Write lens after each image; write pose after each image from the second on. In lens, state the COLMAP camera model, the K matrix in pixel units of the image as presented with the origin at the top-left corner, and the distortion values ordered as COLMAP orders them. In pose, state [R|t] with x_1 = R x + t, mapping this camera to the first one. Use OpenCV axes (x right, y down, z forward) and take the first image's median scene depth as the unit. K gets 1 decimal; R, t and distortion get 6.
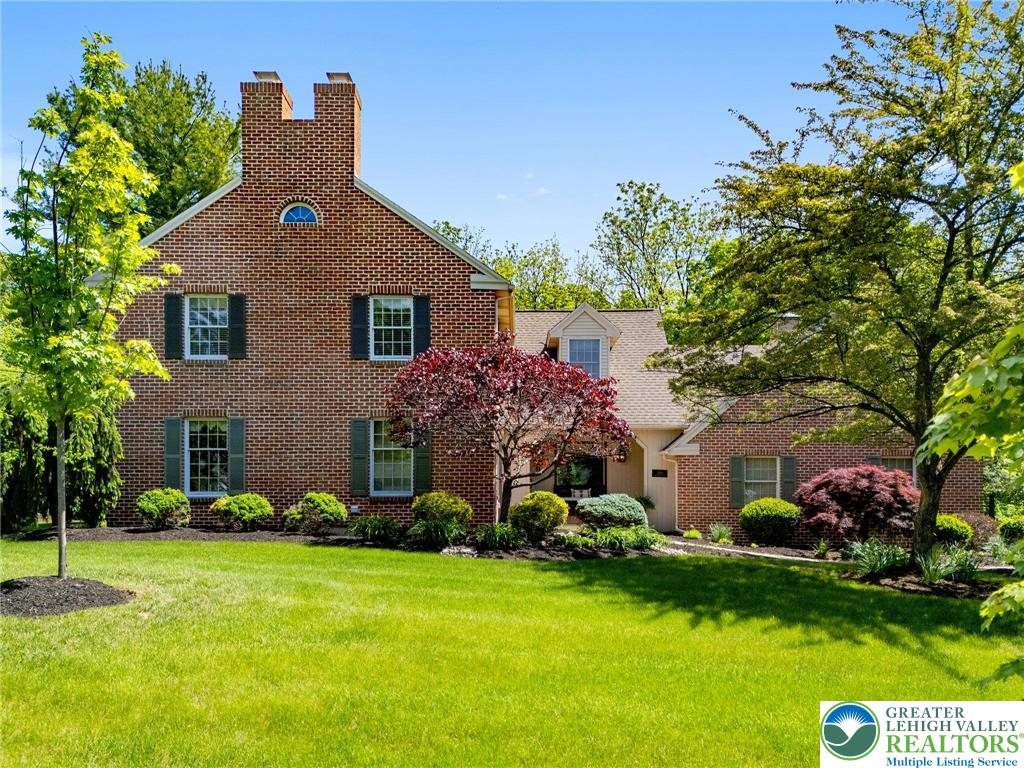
lens RADIAL K [[792.7, 0, 514.4], [0, 792.7, 470.0], [0, 0, 1]] dist [0.033945, 0.000716]
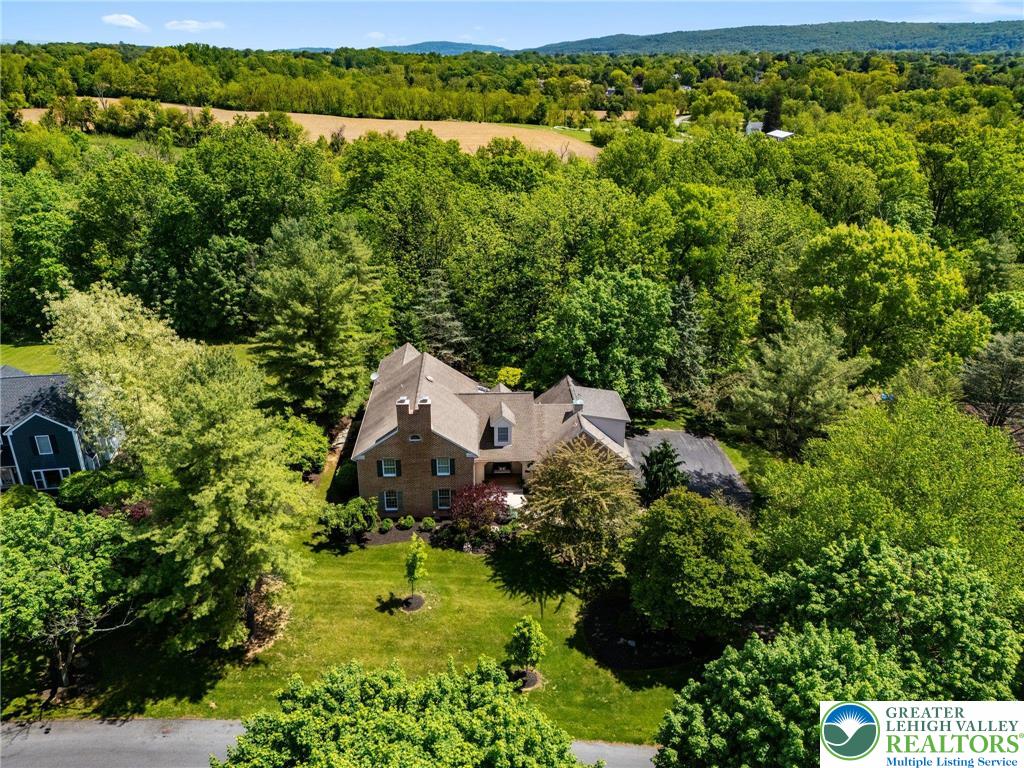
lens RADIAL K [[756.7, 0, 512.0], [0, 756.7, 384.0], [0, 0, 1]] dist [0.063173, -0.056077]
pose [[0.998525, -0.013708, 0.052533, -0.026478], [-0.009669, 0.907232, 0.420520, -1.867057], [-0.053425, -0.420408, 0.905761, -1.807428]]
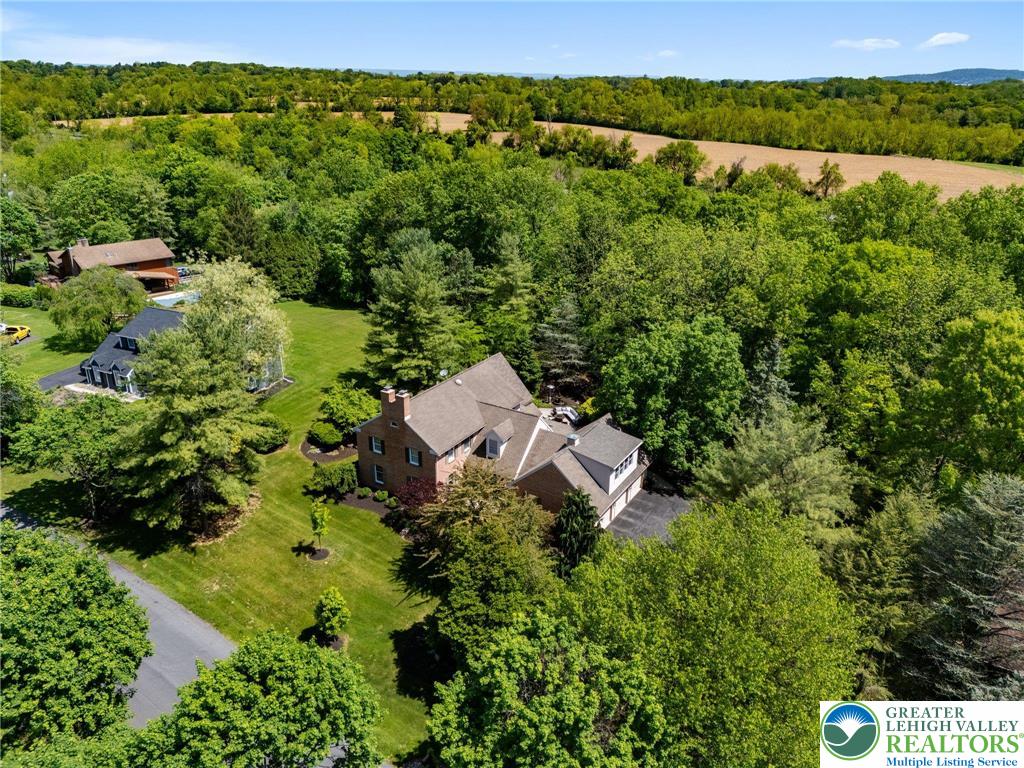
lens RADIAL K [[756.7, 0, 512.0], [0, 756.7, 384.0], [0, 0, 1]] dist [0.063173, -0.056077]
pose [[0.851215, 0.201636, -0.484537, 1.921385], [0.004711, 0.920277, 0.391240, -1.912517], [0.524796, -0.335312, 0.782403, -1.471370]]
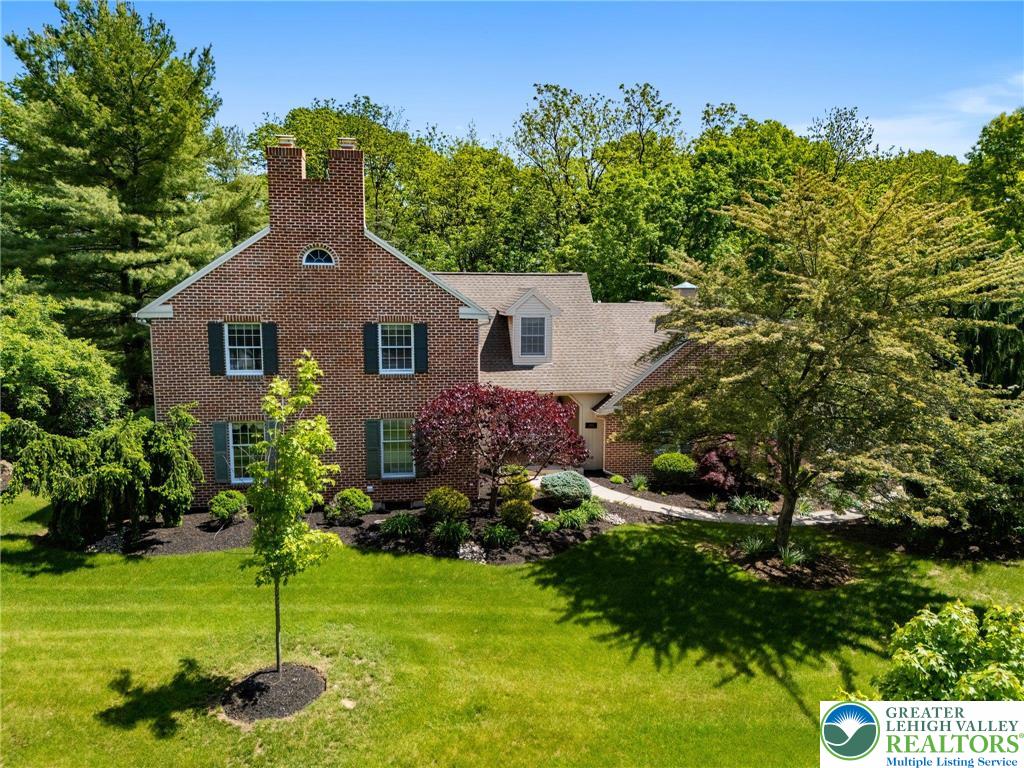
lens RADIAL K [[756.7, 0, 512.0], [0, 756.7, 384.0], [0, 0, 1]] dist [0.063173, -0.056077]
pose [[0.990219, -0.014784, 0.138734, -0.140570], [-0.005745, 0.989206, 0.146421, -0.299928], [-0.139401, -0.145786, 0.979446, -0.216160]]
